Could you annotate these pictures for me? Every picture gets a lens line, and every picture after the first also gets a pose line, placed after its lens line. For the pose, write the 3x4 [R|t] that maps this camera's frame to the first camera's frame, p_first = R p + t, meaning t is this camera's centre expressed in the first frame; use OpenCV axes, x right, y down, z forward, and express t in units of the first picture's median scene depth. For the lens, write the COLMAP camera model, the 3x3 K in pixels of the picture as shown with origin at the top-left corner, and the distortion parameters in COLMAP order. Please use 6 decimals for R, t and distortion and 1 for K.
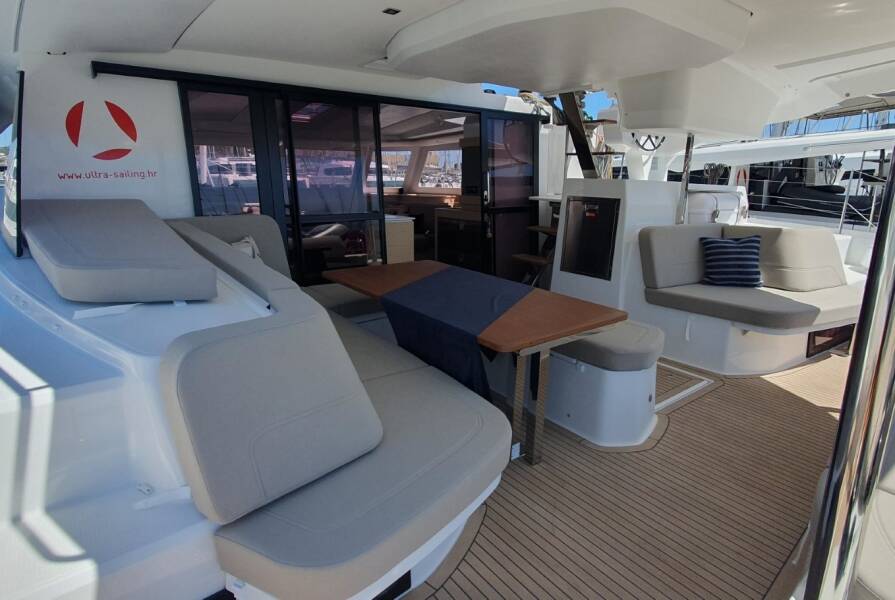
lens RADIAL K [[476.7, 0, 448.2], [0, 476.7, 283.2], [0, 0, 1]] dist [-0.000226, -0.000995]
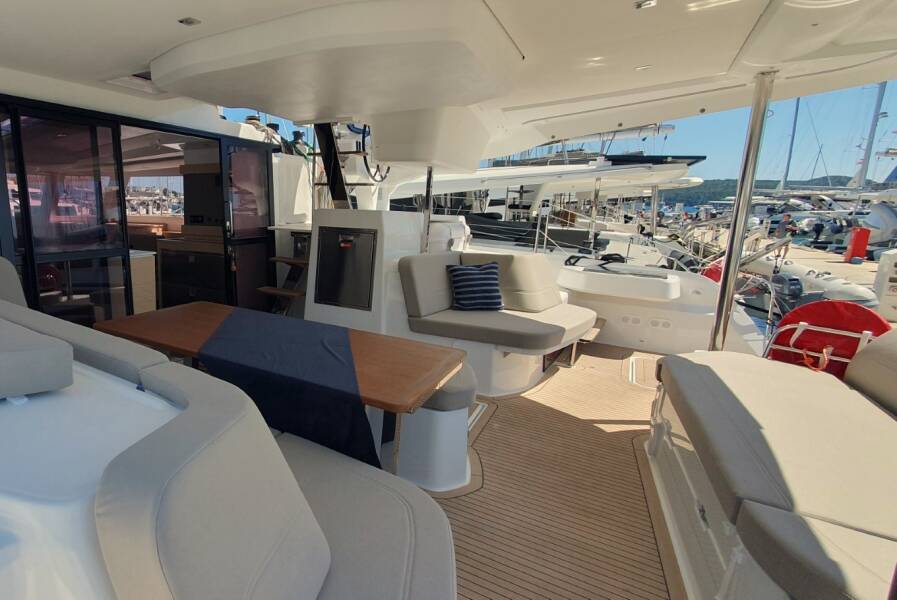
lens RADIAL K [[524.7, 0, 448.5], [0, 524.7, 300.0], [0, 0, 1]] dist [0.018249, 0.000185]
pose [[0.961446, -0.041217, 0.271886, 0.218348], [0.056263, 0.997272, -0.047773, 0.035794], [-0.269175, 0.061229, 0.961143, -0.105891]]
